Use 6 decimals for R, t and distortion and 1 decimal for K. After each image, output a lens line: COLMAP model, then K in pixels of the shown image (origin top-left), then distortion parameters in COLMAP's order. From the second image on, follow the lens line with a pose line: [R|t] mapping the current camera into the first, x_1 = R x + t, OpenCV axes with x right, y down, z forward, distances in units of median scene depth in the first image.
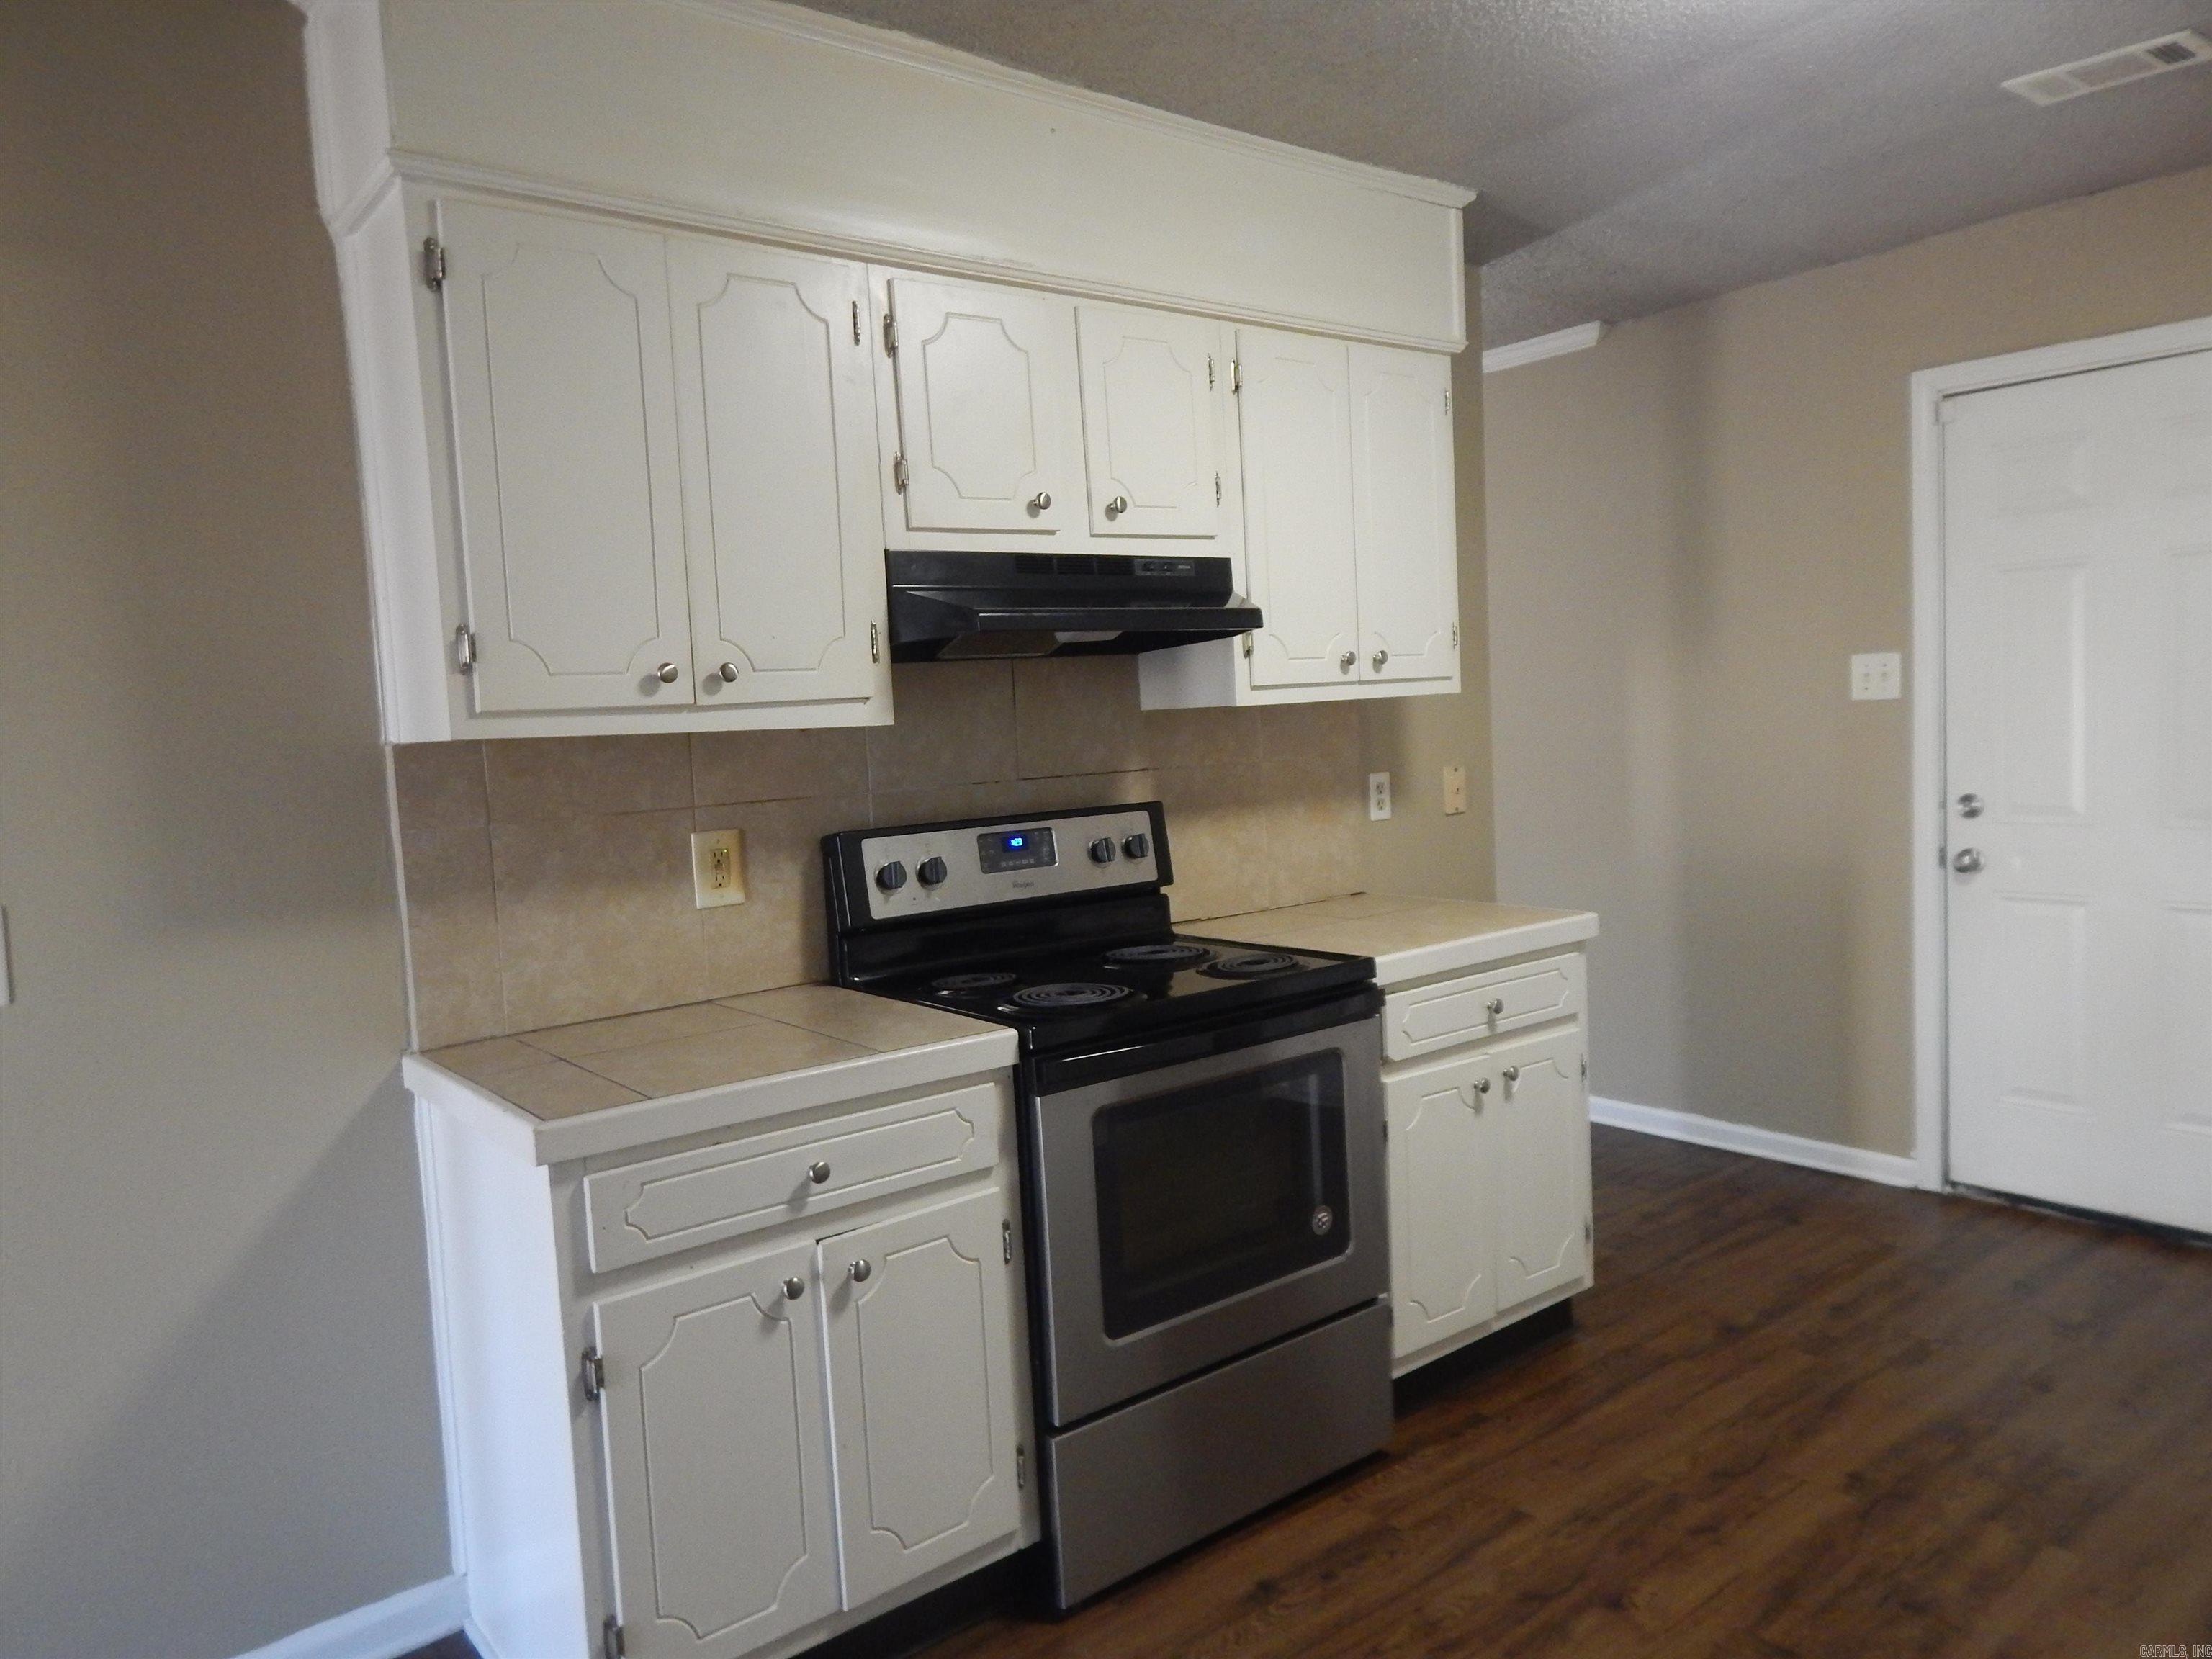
lens RADIAL K [[1534.9, 0, 1110.3], [0, 1534.9, 815.9], [0, 0, 1]] dist [0.040552, -0.000906]
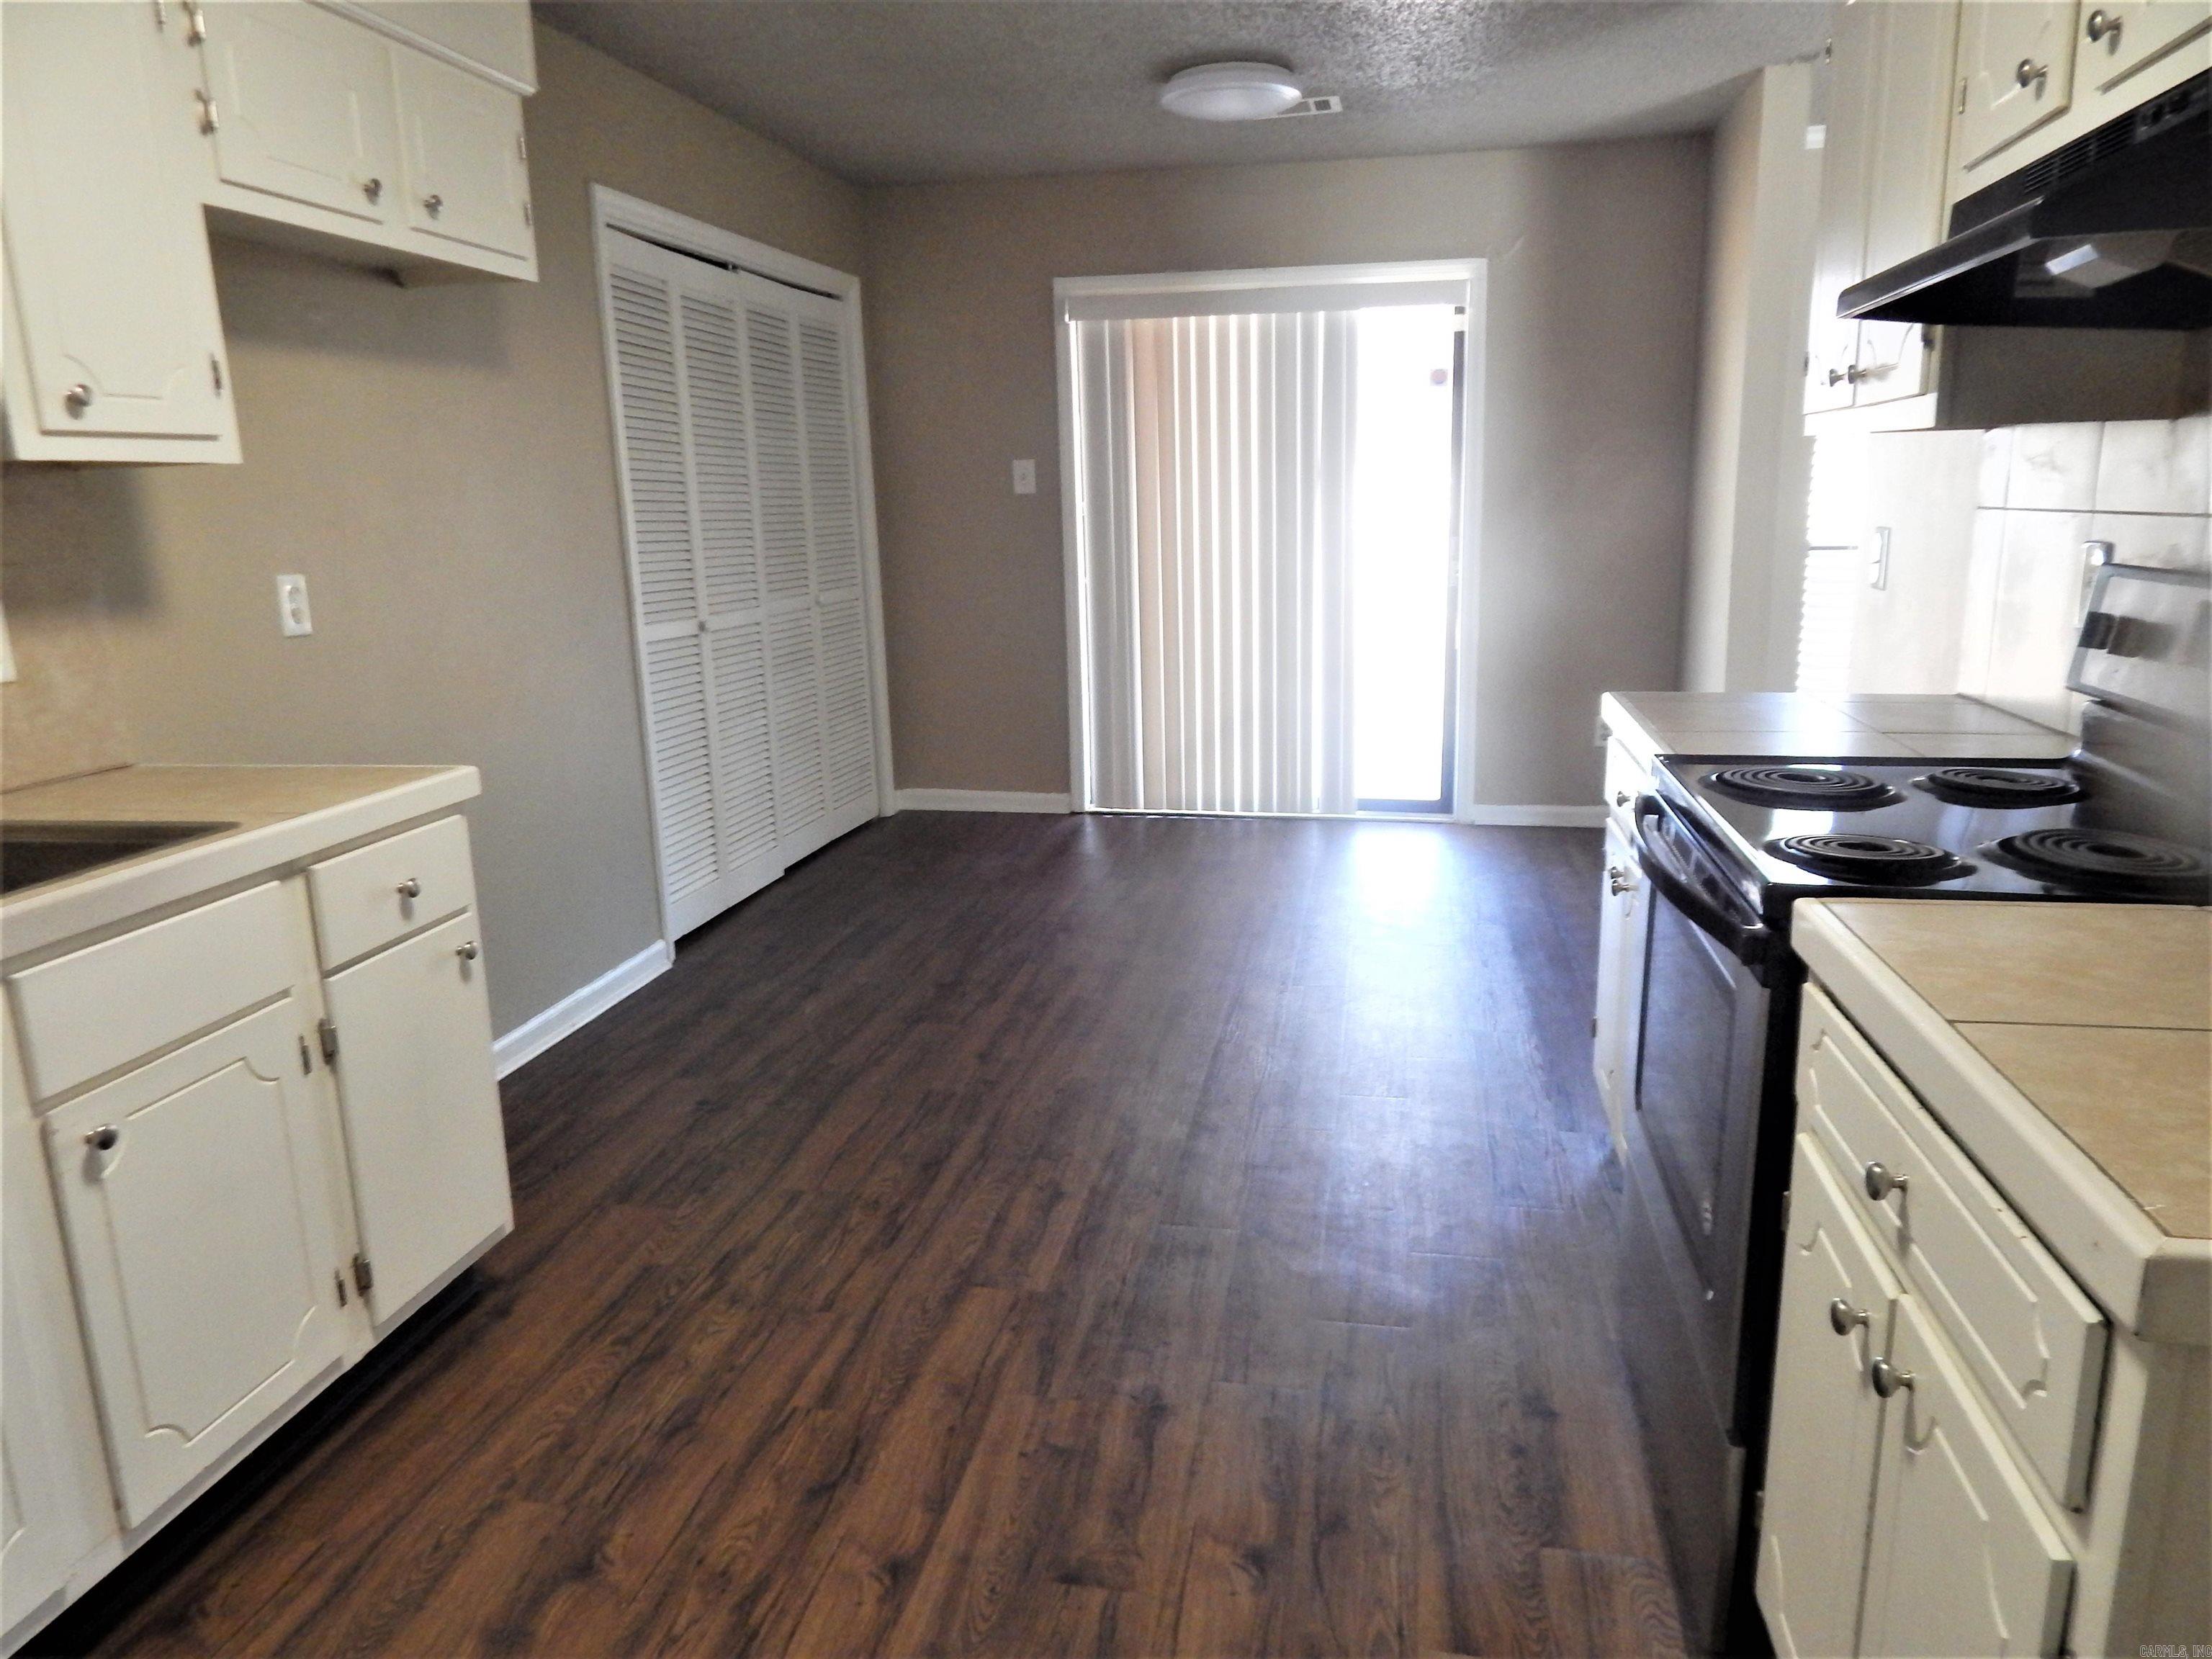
lens RADIAL K [[1483.5, 0, 1099.4], [0, 1483.5, 810.9], [0, 0, 1]] dist [0.004175, -0.003382]
pose [[-0.770143, 0.202640, -0.604828, 0.676575], [0.016916, 0.954352, 0.298204, -0.098056], [0.637647, 0.219428, -0.738415, 1.240487]]
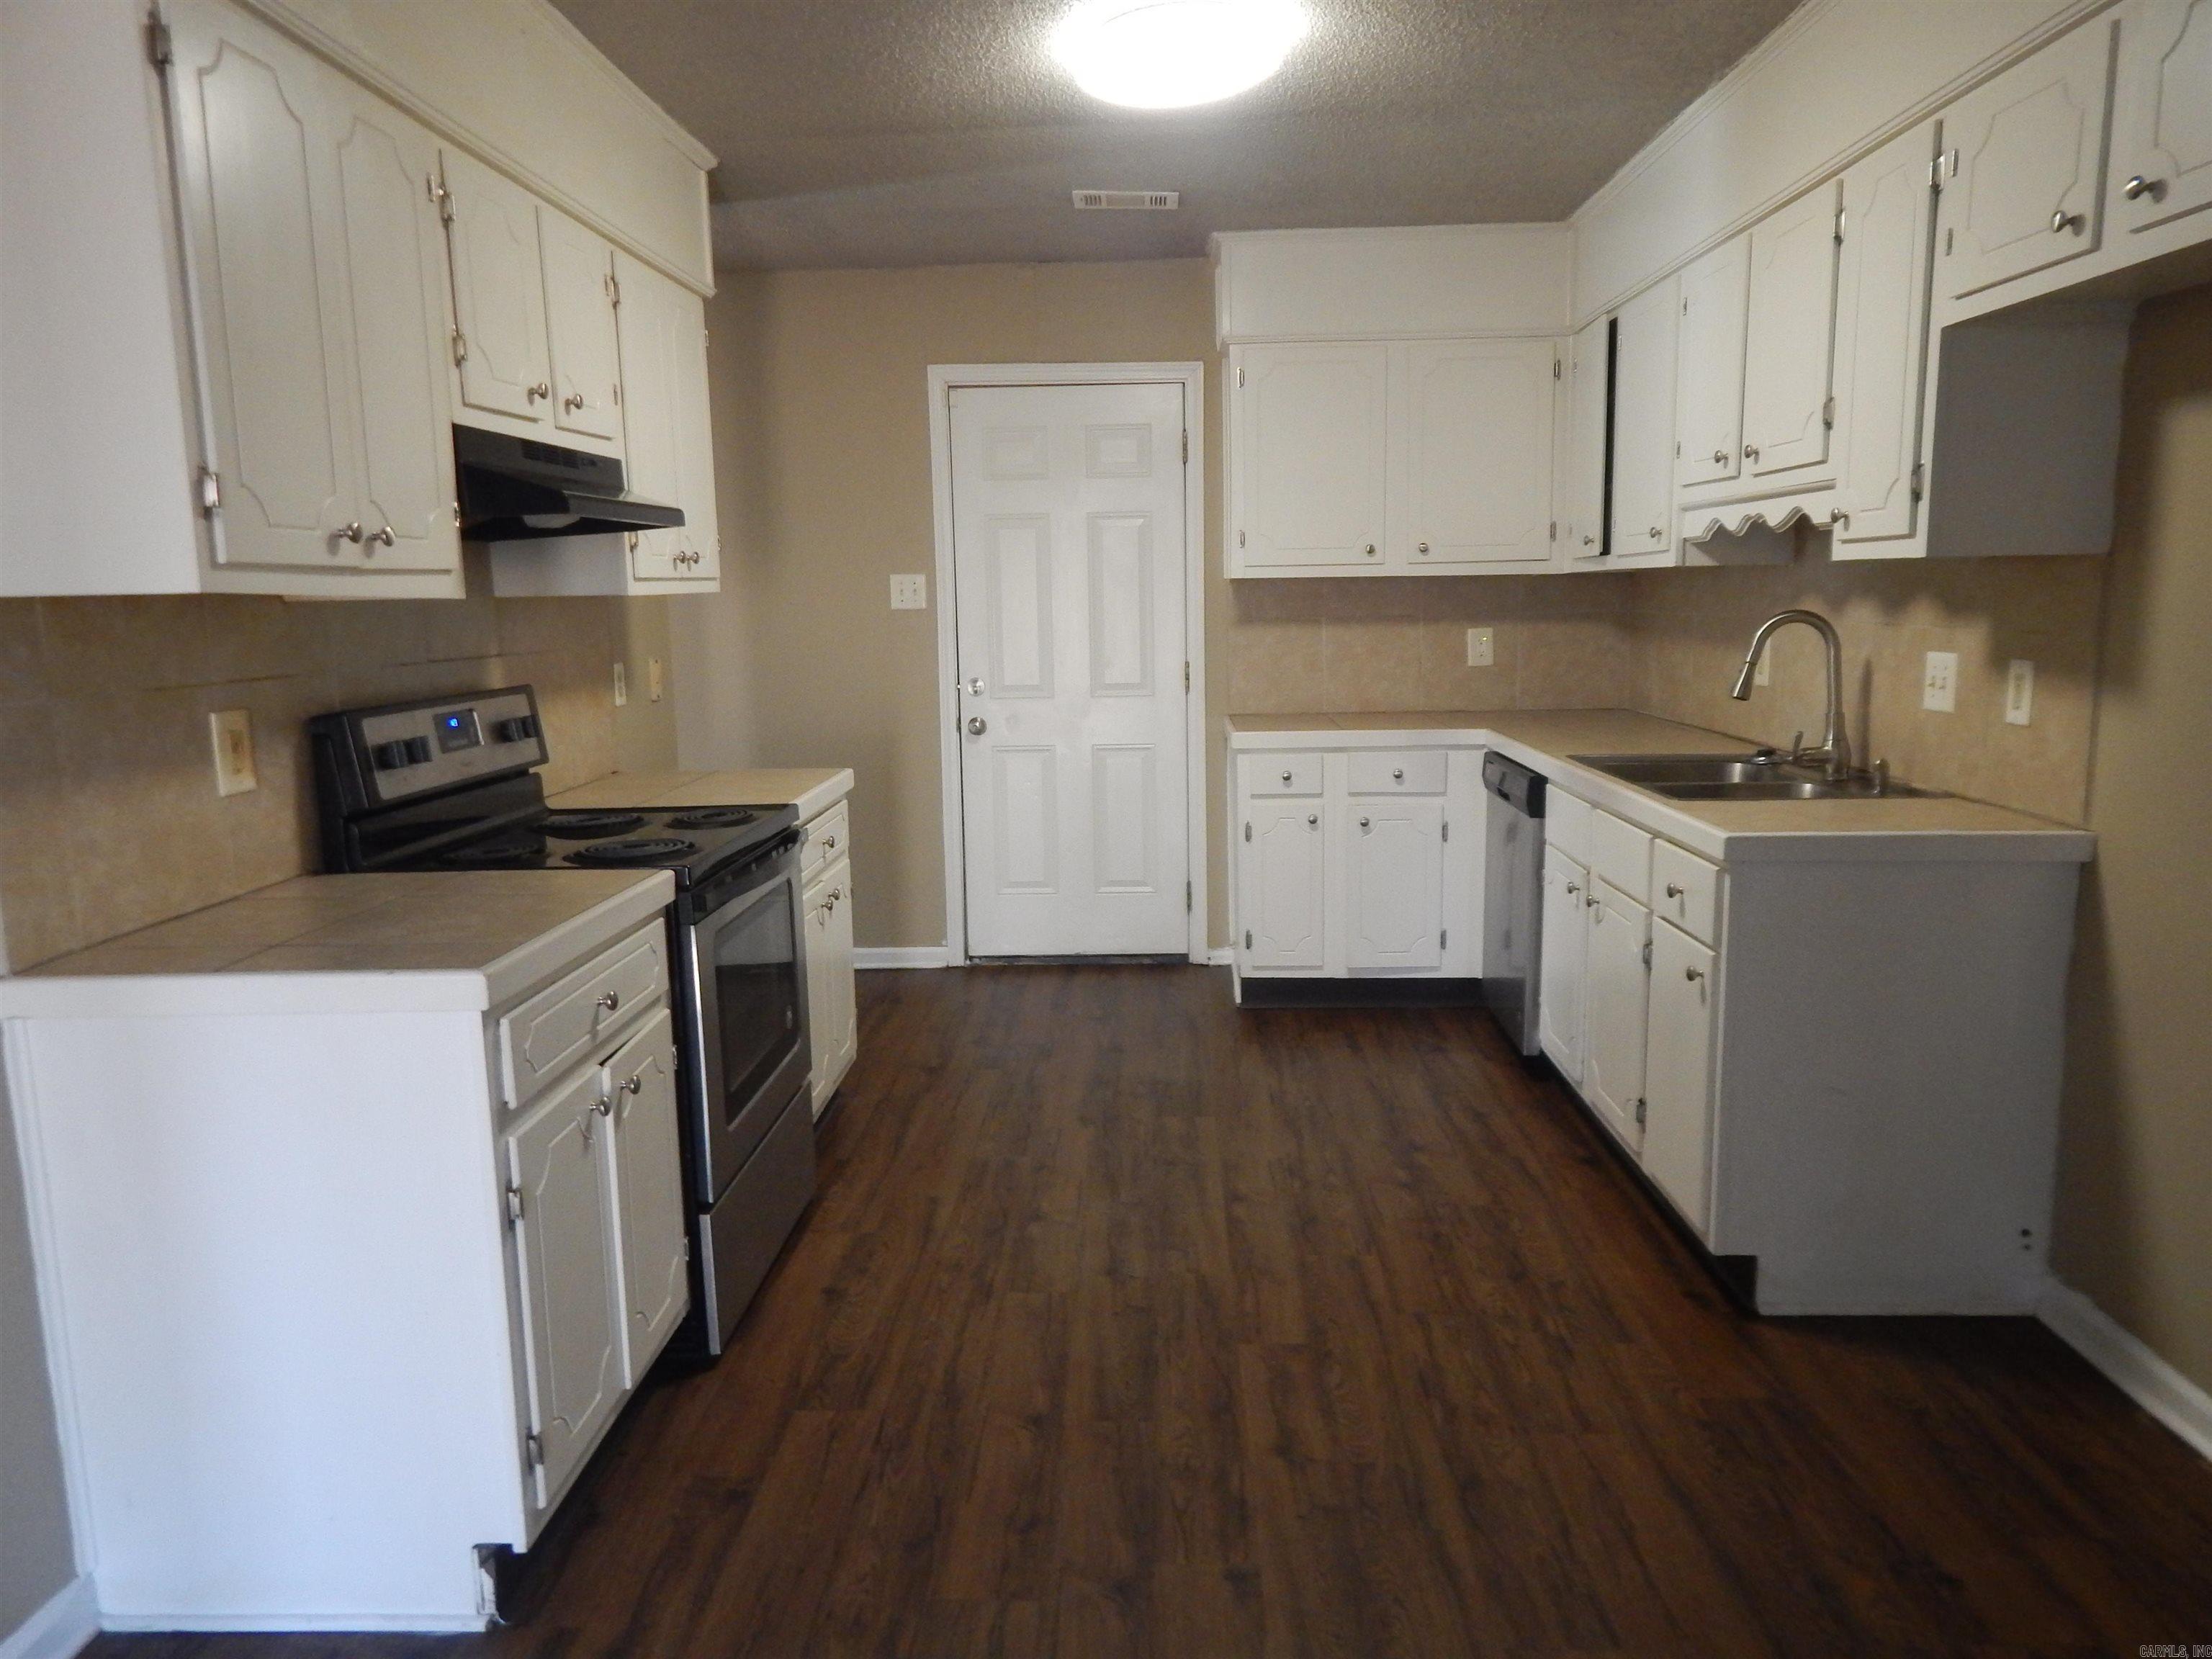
lens RADIAL K [[1501.2, 0, 1111.7], [0, 1501.2, 817.9], [0, 0, 1]] dist [0.020709, -0.000602]
pose [[0.657958, -0.081135, 0.748671, -0.562772], [0.043657, 0.996617, 0.069637, 0.032021], [-0.751788, -0.013134, 0.659274, 0.020361]]
